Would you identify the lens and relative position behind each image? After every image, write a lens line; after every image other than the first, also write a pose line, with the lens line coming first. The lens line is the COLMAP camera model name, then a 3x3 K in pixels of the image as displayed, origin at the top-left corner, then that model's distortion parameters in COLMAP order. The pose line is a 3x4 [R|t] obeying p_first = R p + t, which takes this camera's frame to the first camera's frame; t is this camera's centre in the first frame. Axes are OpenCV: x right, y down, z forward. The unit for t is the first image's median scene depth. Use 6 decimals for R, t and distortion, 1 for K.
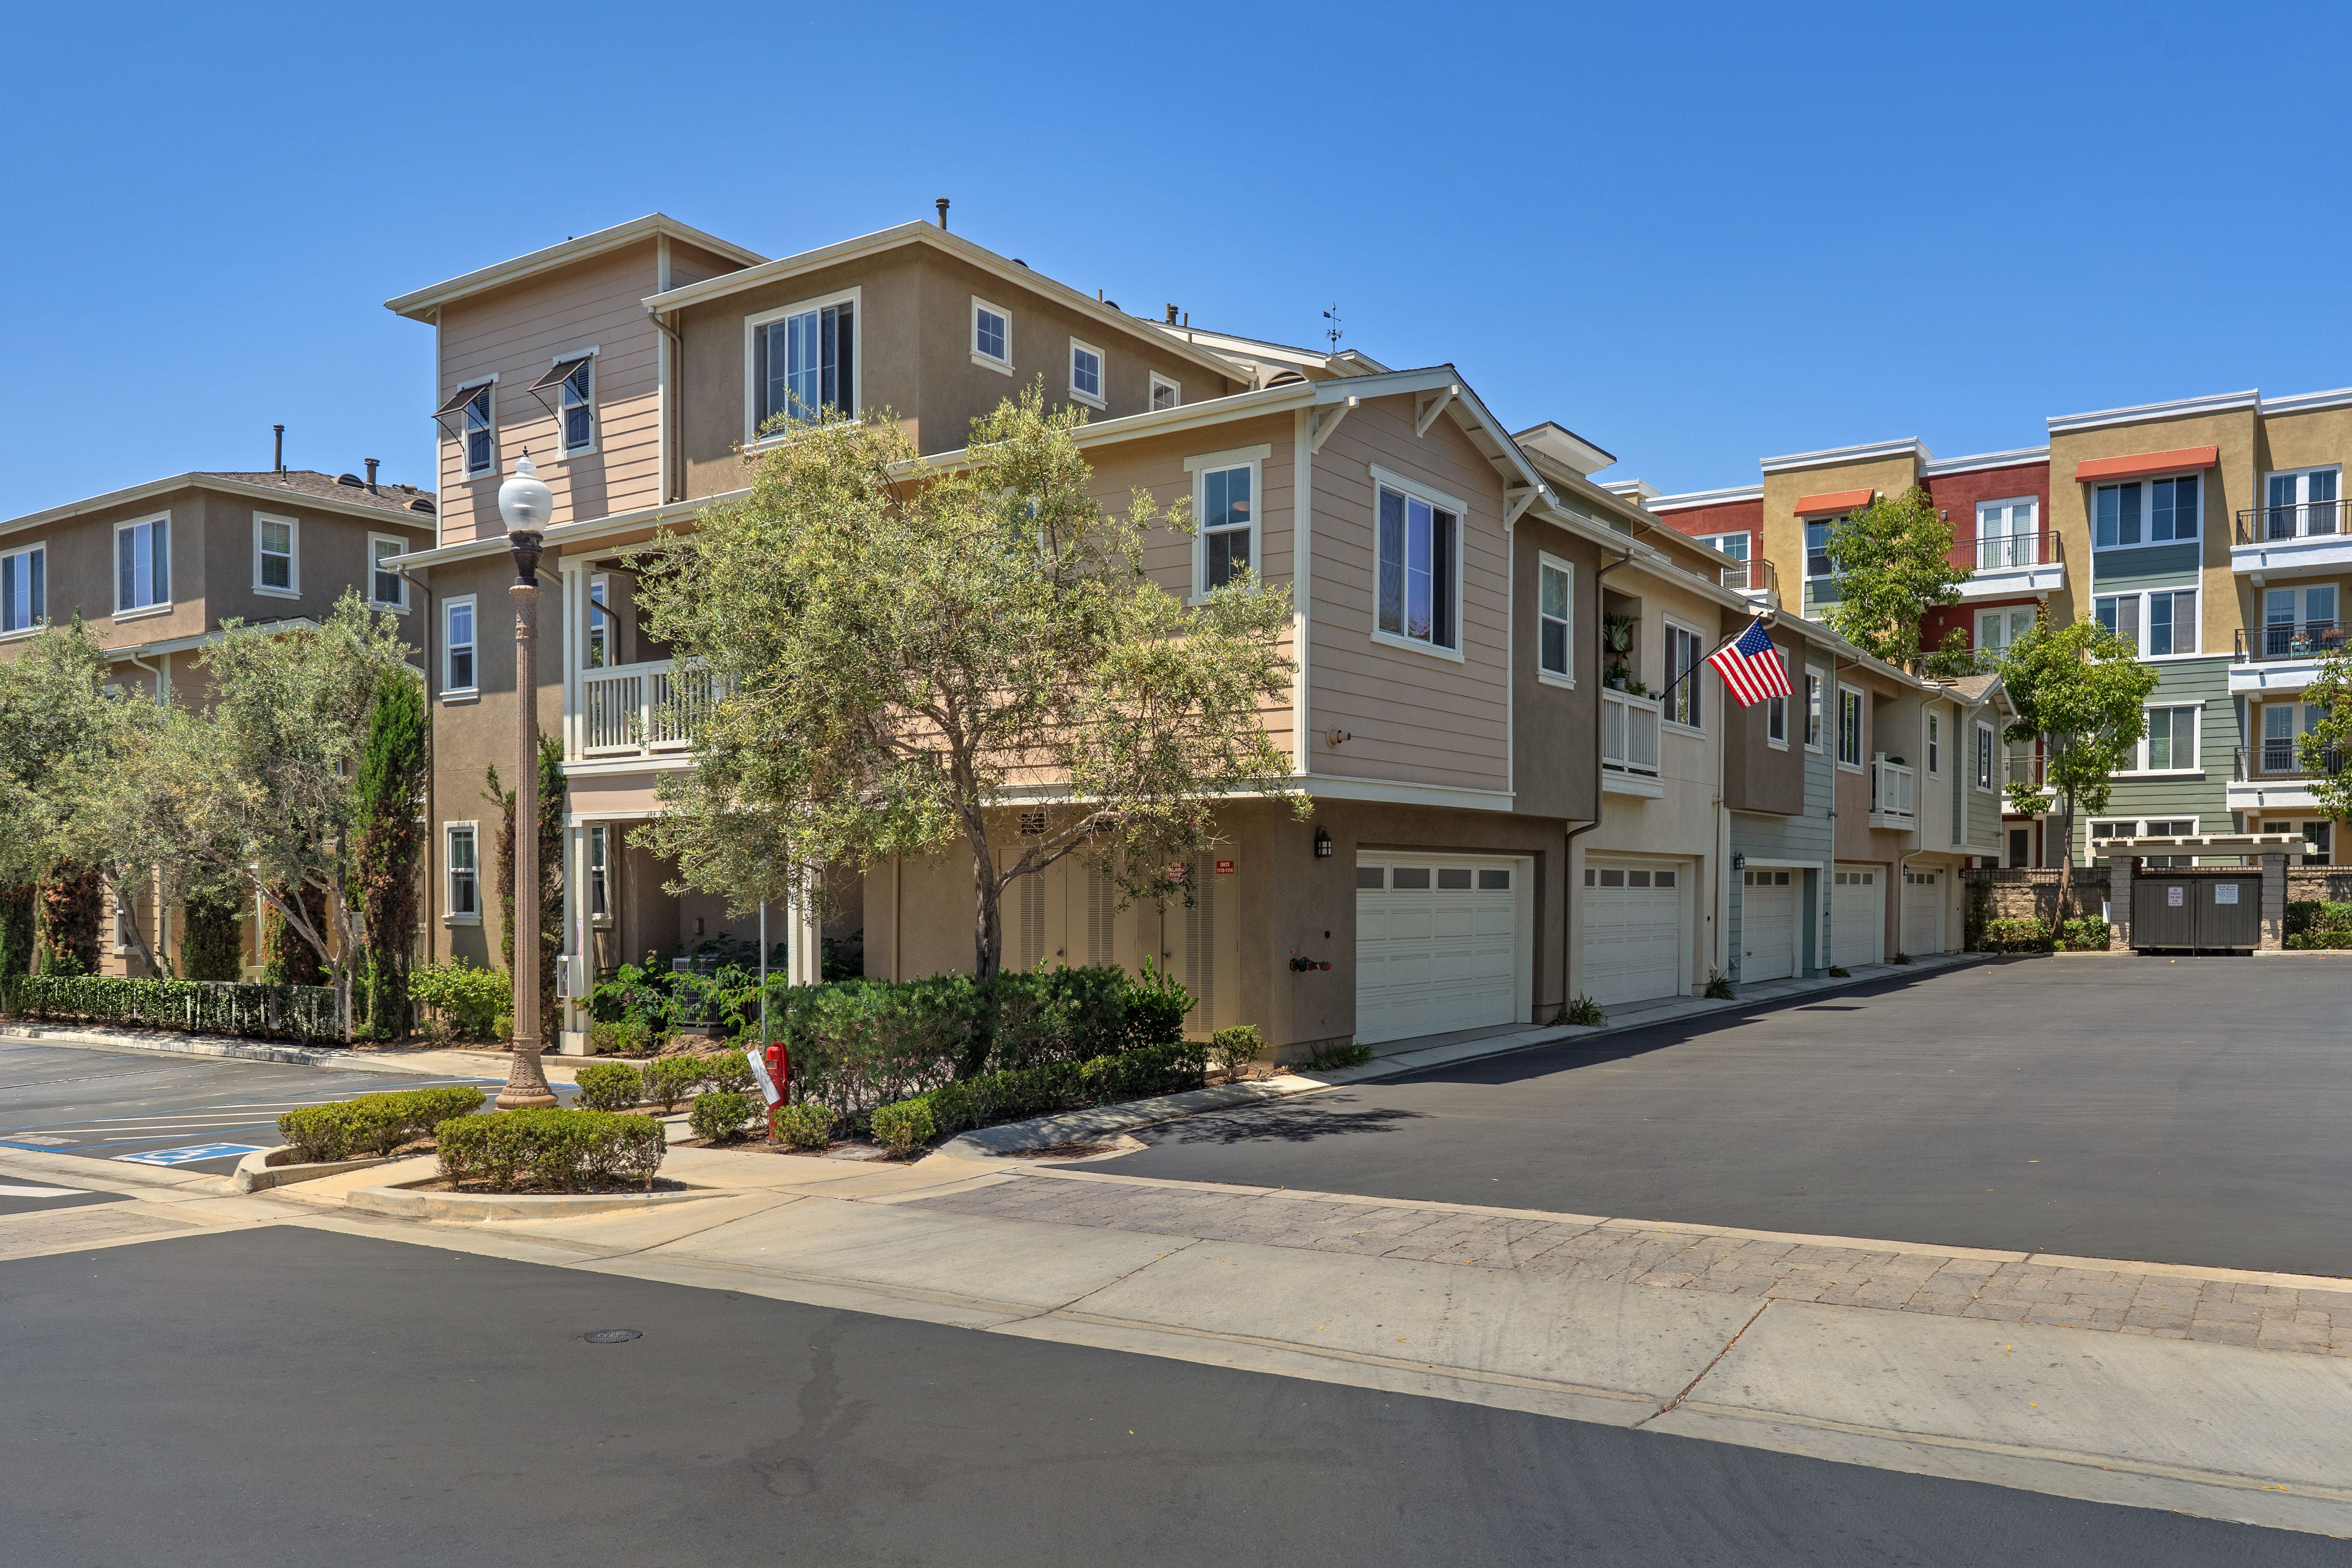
lens RADIAL K [[1783.9, 0, 1176.0], [0, 1783.9, 784.0], [0, 0, 1]] dist [-0.004962, -0.001318]
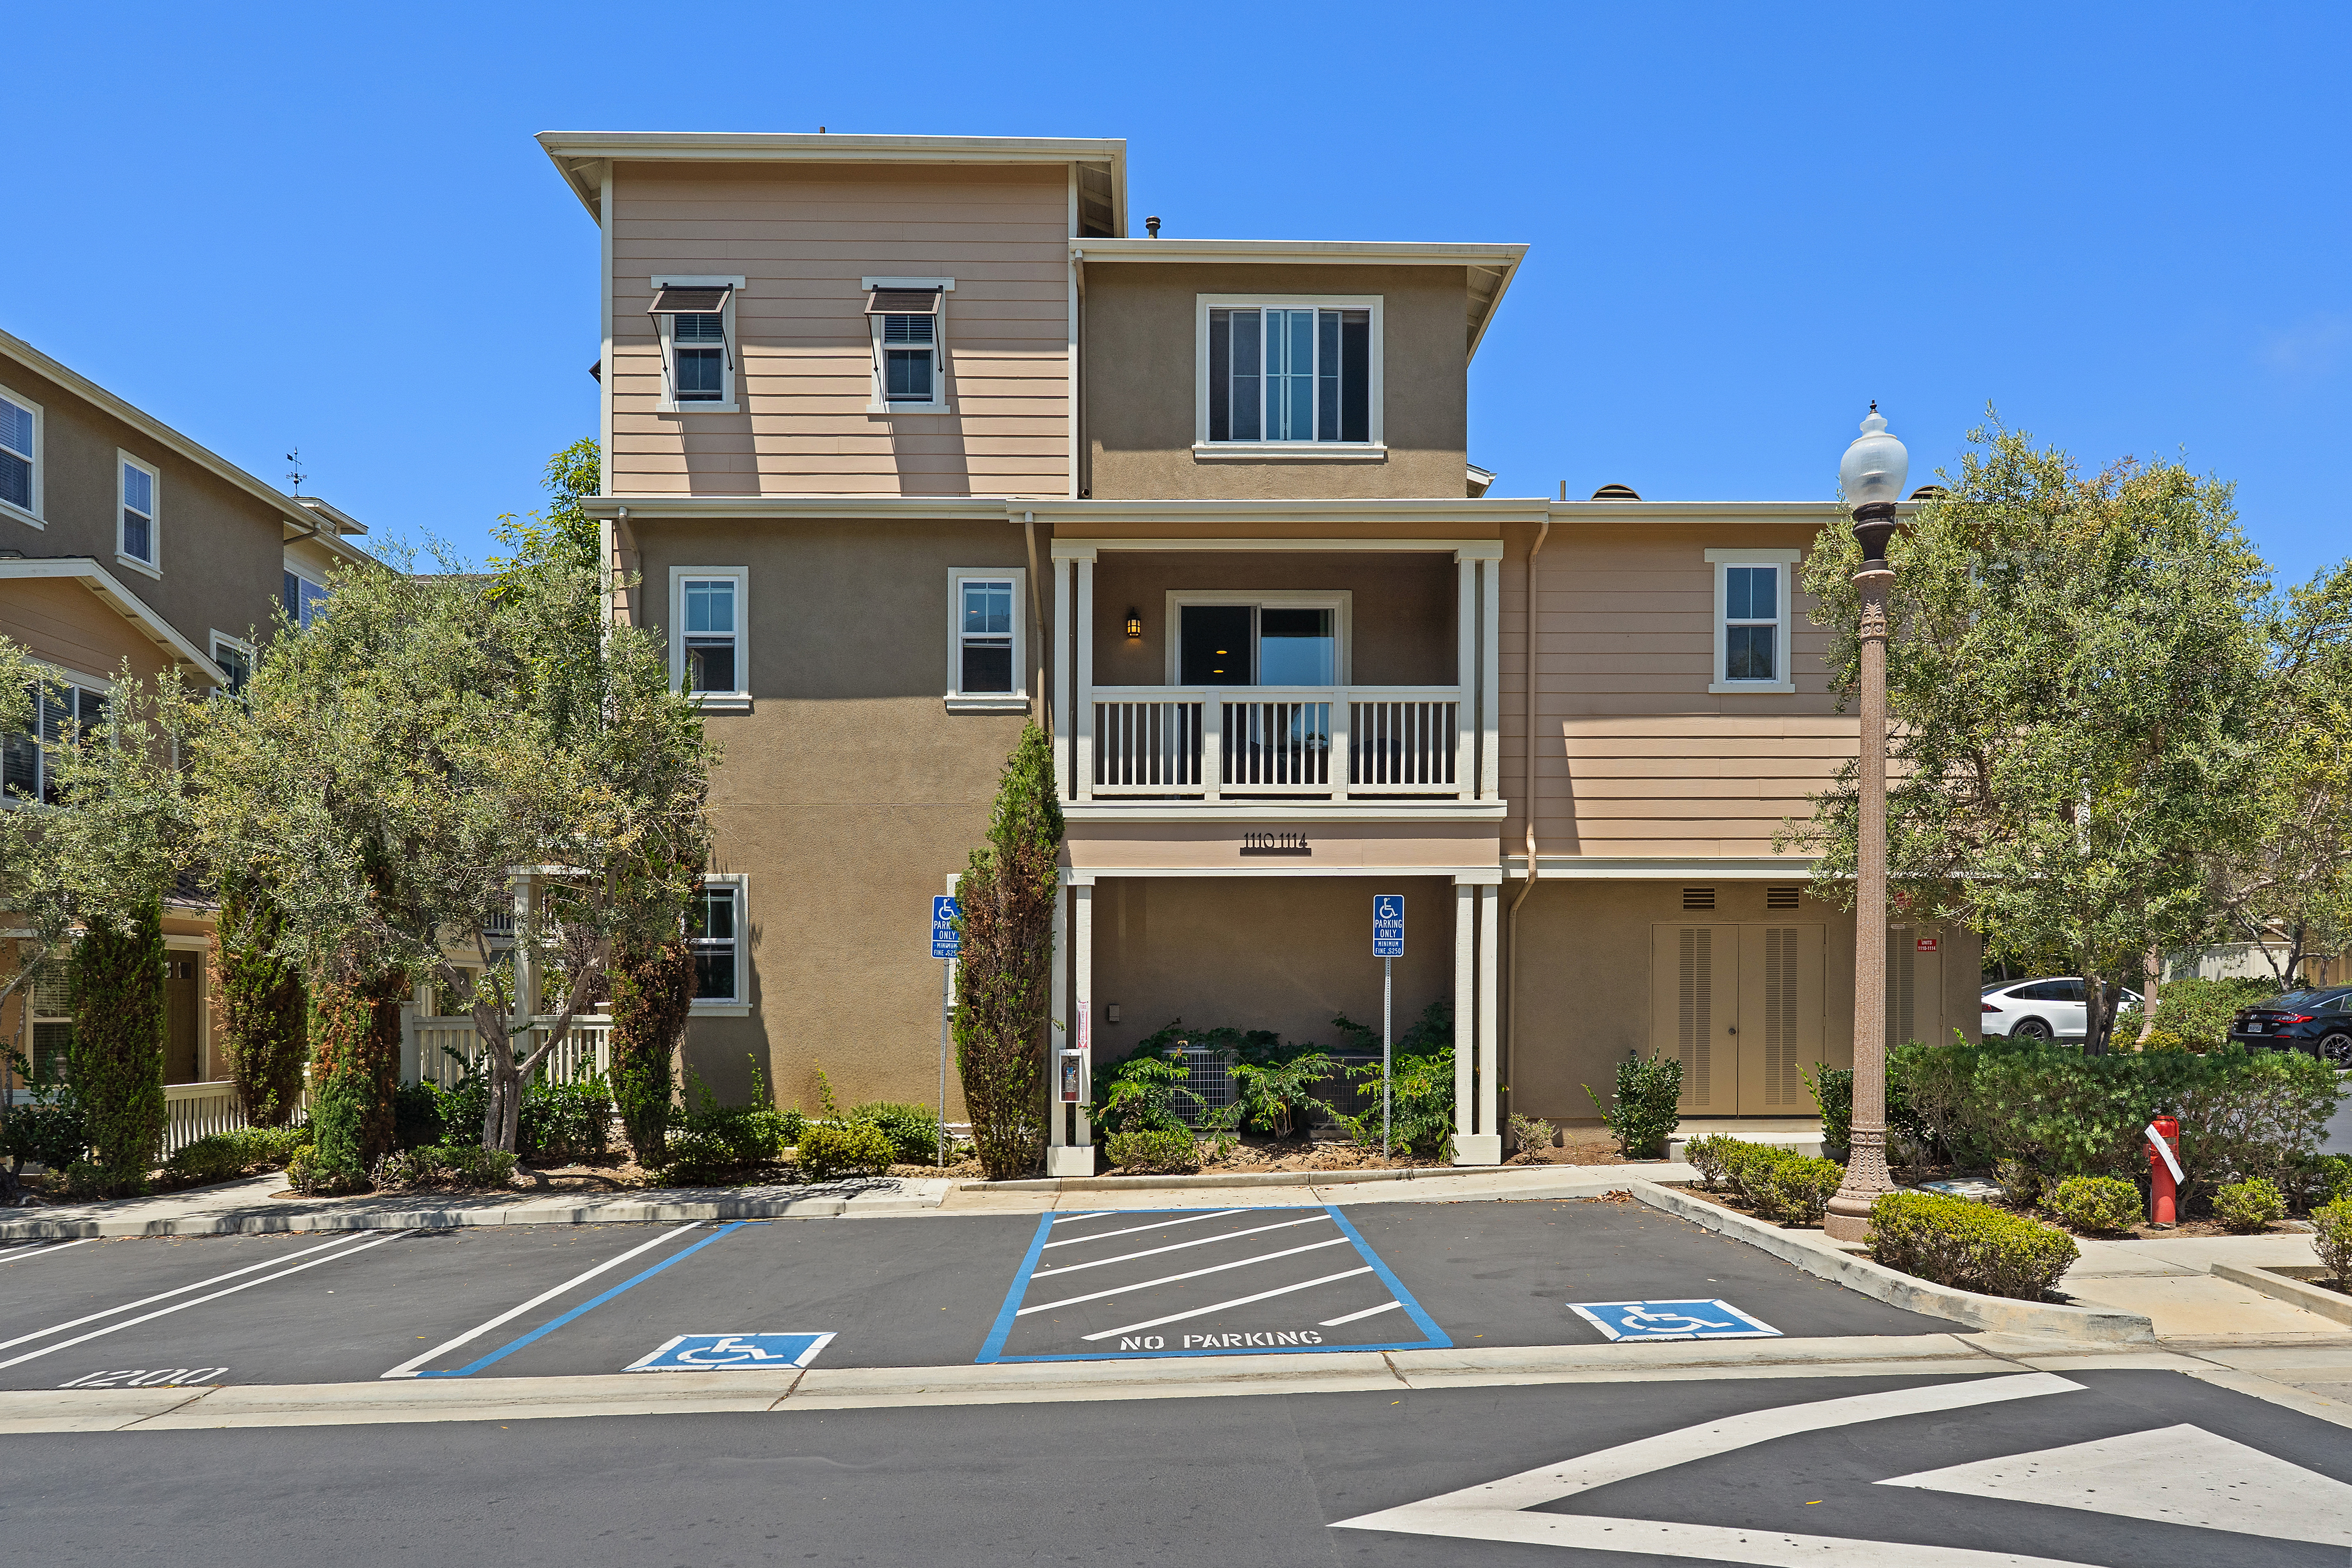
lens RADIAL K [[1514.1, 0, 1181.1], [0, 1514.1, 893.8], [0, 0, 1]] dist [0.002156, 0.000303]
pose [[0.814423, 0.037188, 0.579079, -0.671254], [-0.036387, 0.999253, -0.012995, 0.034348], [-0.579130, -0.010488, 0.815168, 0.421687]]
